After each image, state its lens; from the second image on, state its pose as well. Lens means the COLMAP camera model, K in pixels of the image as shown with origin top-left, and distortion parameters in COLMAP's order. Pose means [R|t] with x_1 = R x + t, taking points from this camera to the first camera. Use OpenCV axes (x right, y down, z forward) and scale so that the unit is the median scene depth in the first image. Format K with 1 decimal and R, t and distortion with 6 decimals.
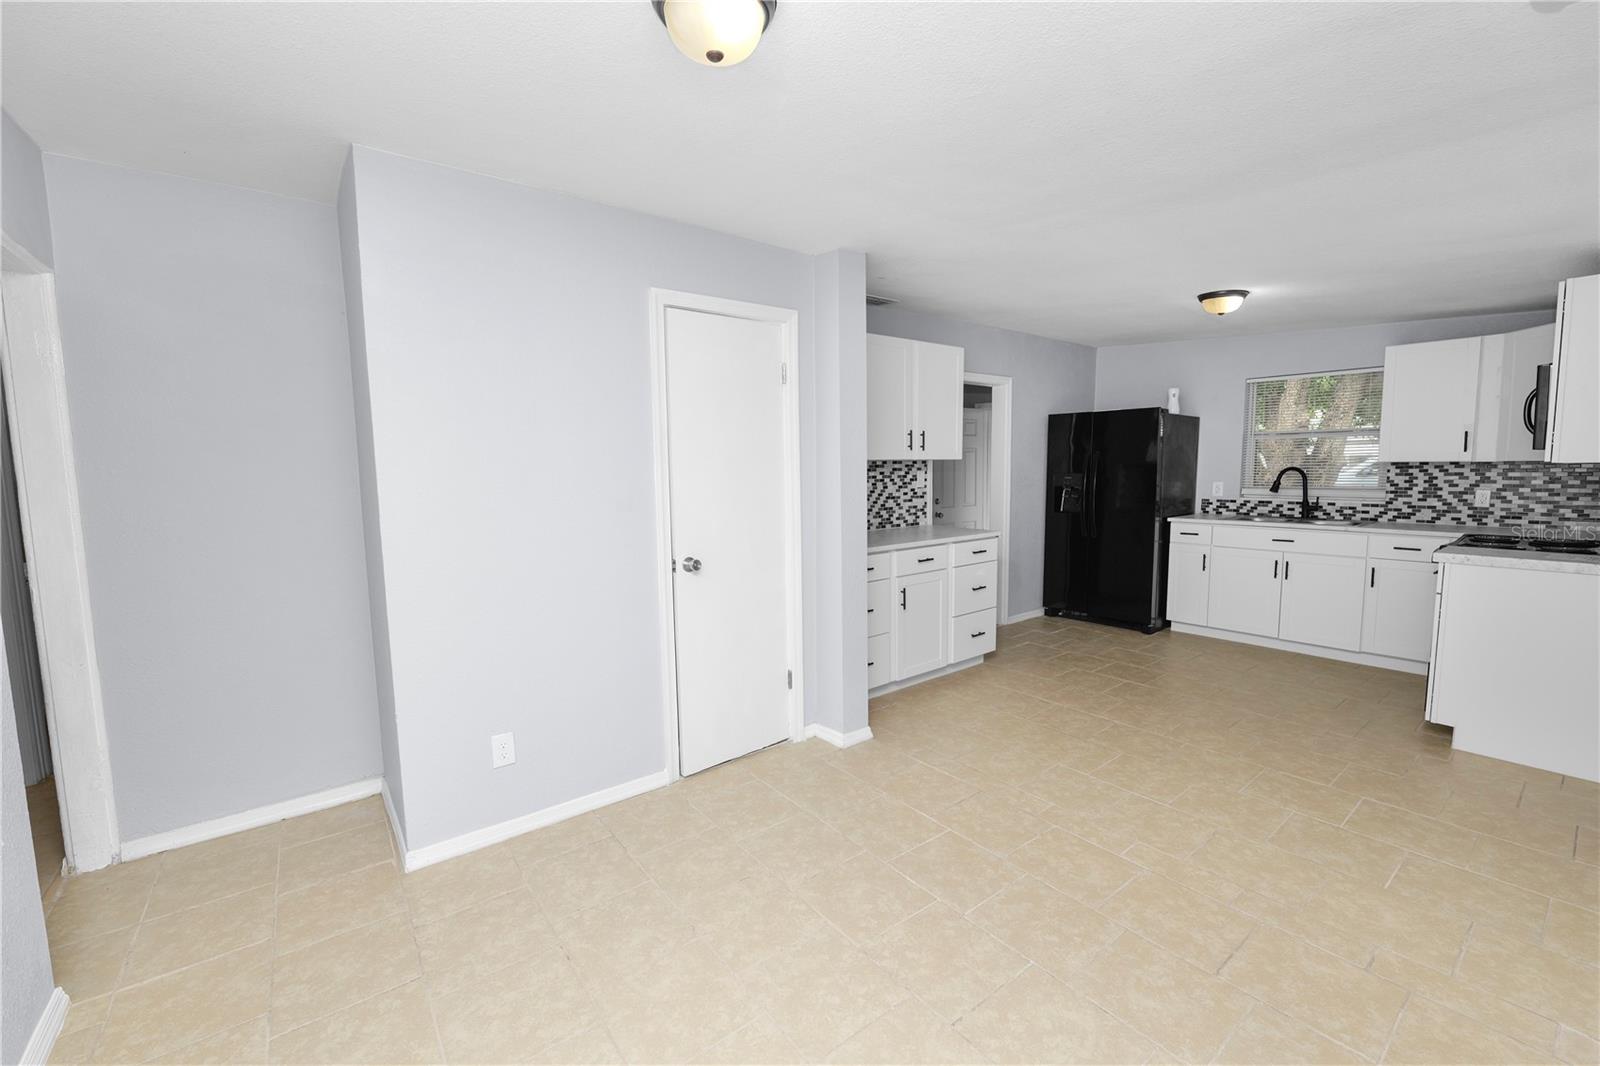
lens RADIAL K [[651.9, 0, 798.3], [0, 651.9, 532.0], [0, 0, 1]] dist [-0.013266, 0.000004]
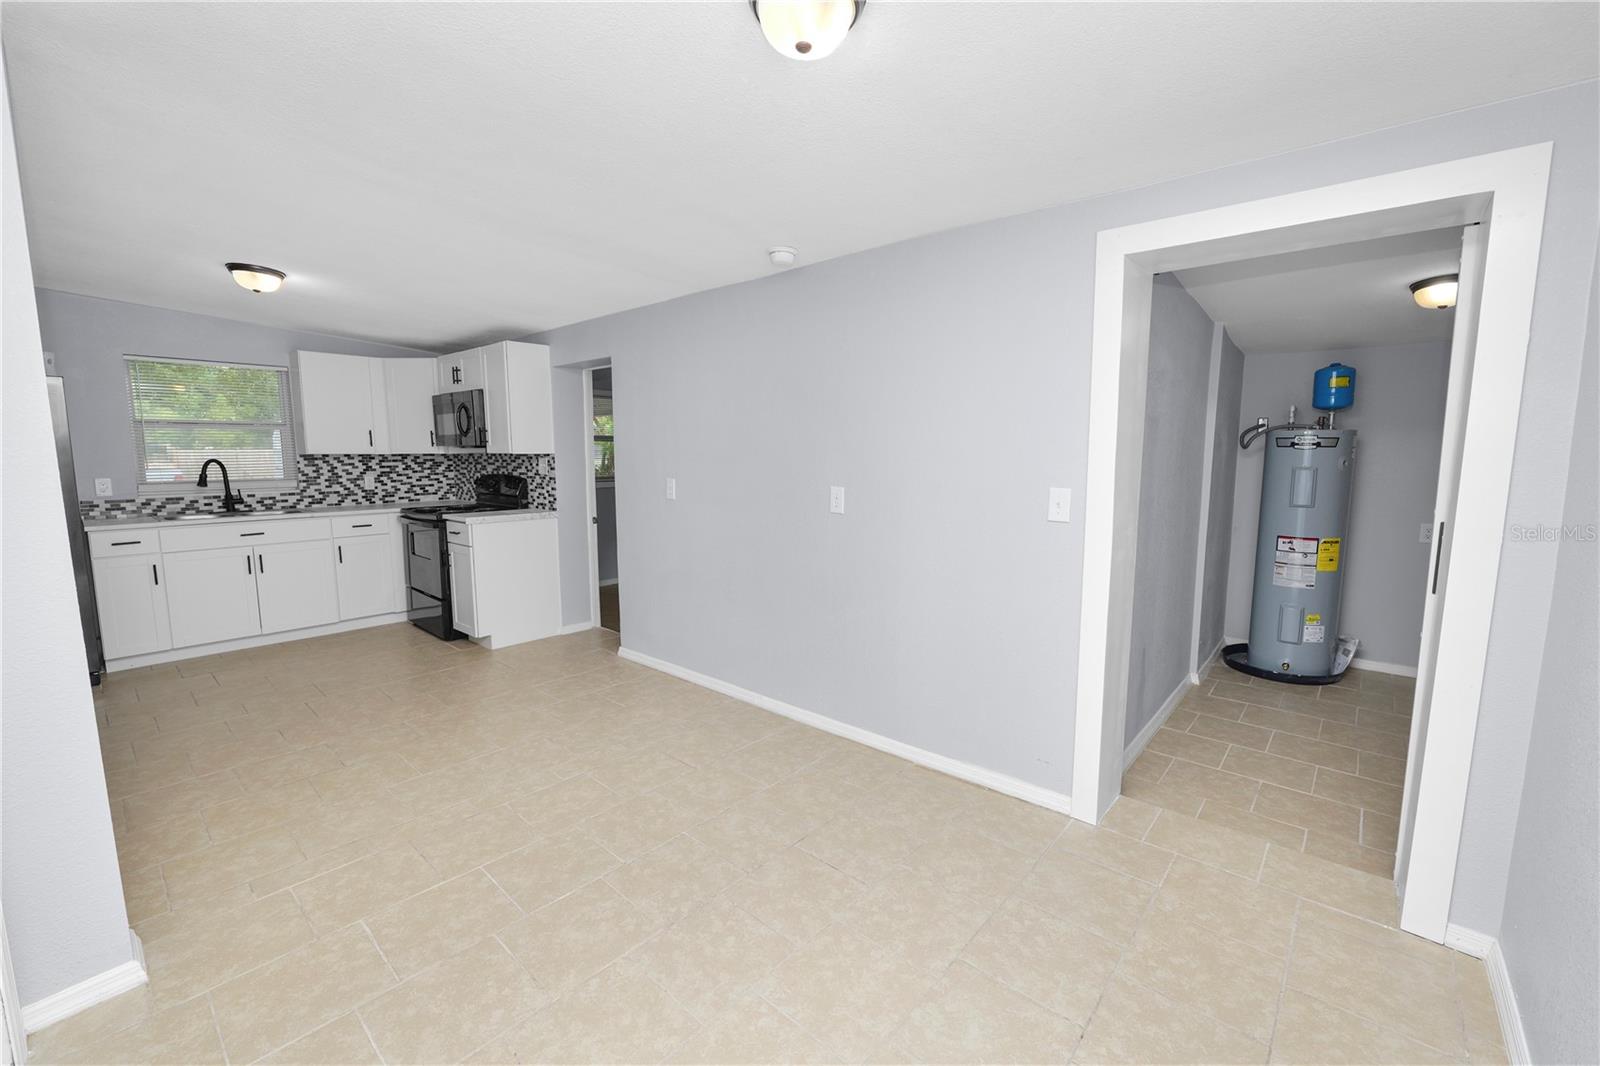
lens RADIAL K [[651.9, 0, 798.3], [0, 651.9, 532.0], [0, 0, 1]] dist [-0.013266, 0.000004]
pose [[-0.194094, -0.103887, 0.975467, -0.357497], [0.103737, 0.986628, 0.125717, -0.027099], [-0.975482, 0.125593, -0.180722, 0.377130]]
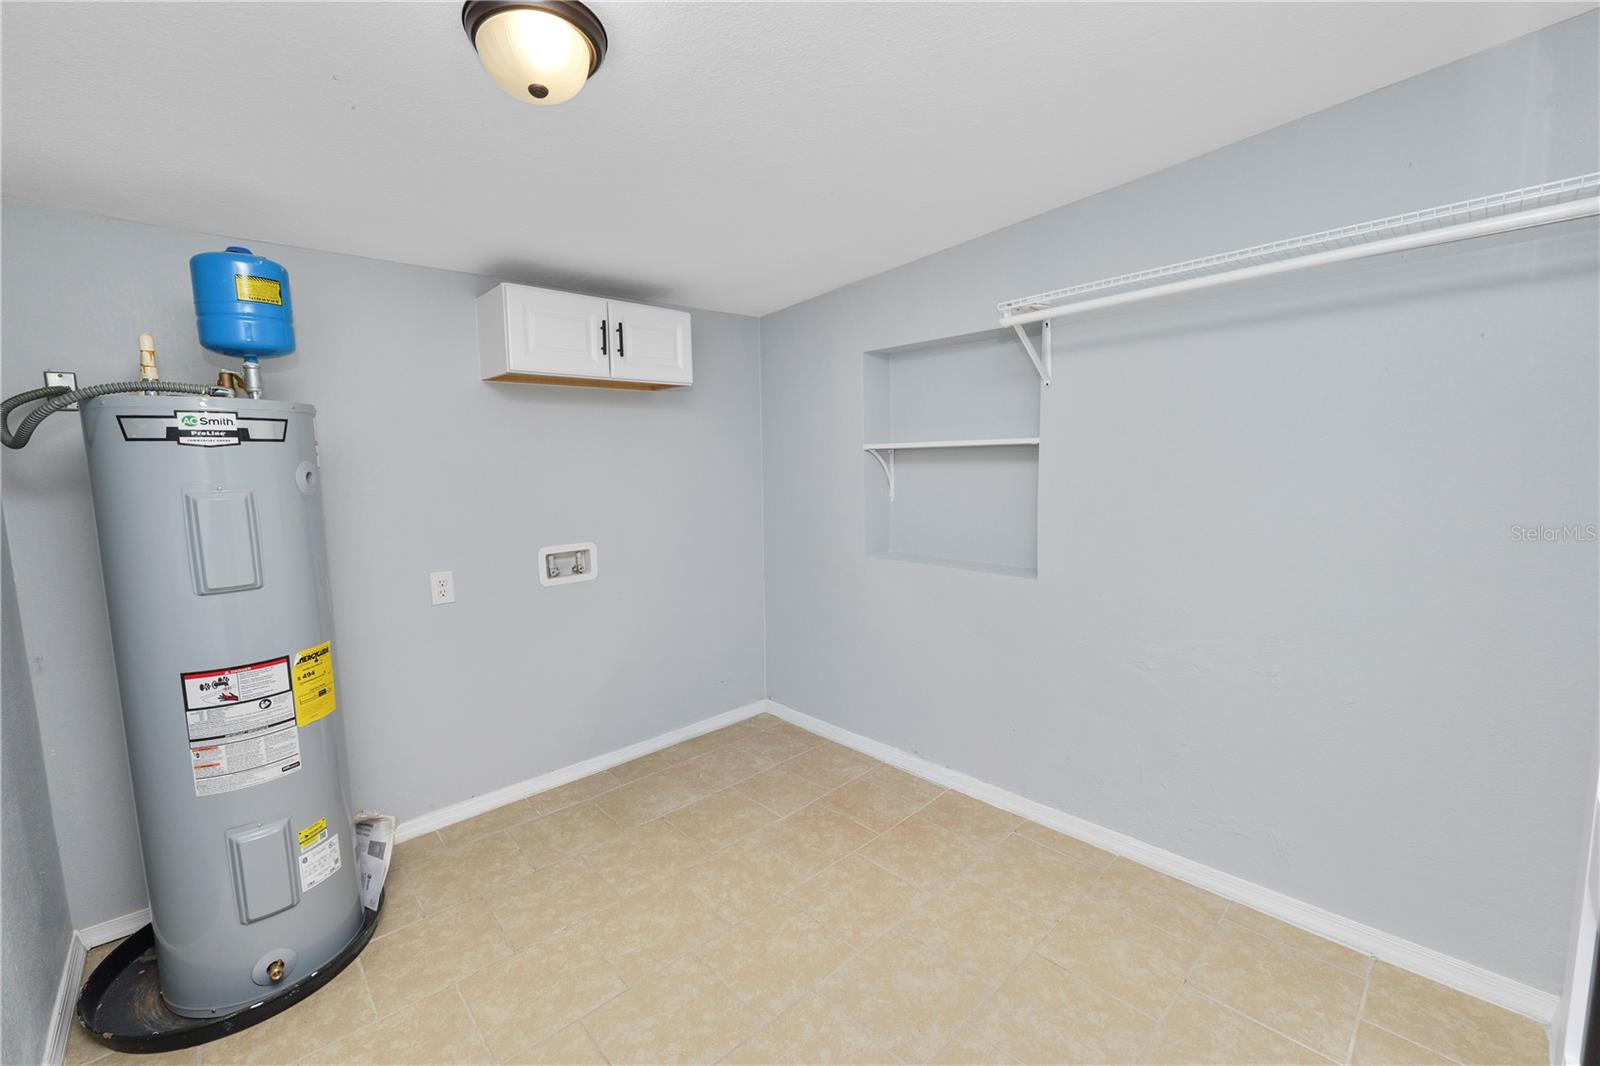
lens RADIAL K [[651.9, 0, 798.3], [0, 651.9, 532.0], [0, 0, 1]] dist [-0.013266, 0.000004]
pose [[-0.995358, 0.029933, -0.091468, -0.174513], [0.008679, 0.974448, 0.224443, -0.010614], [0.095850, 0.222608, -0.970185, 0.187875]]
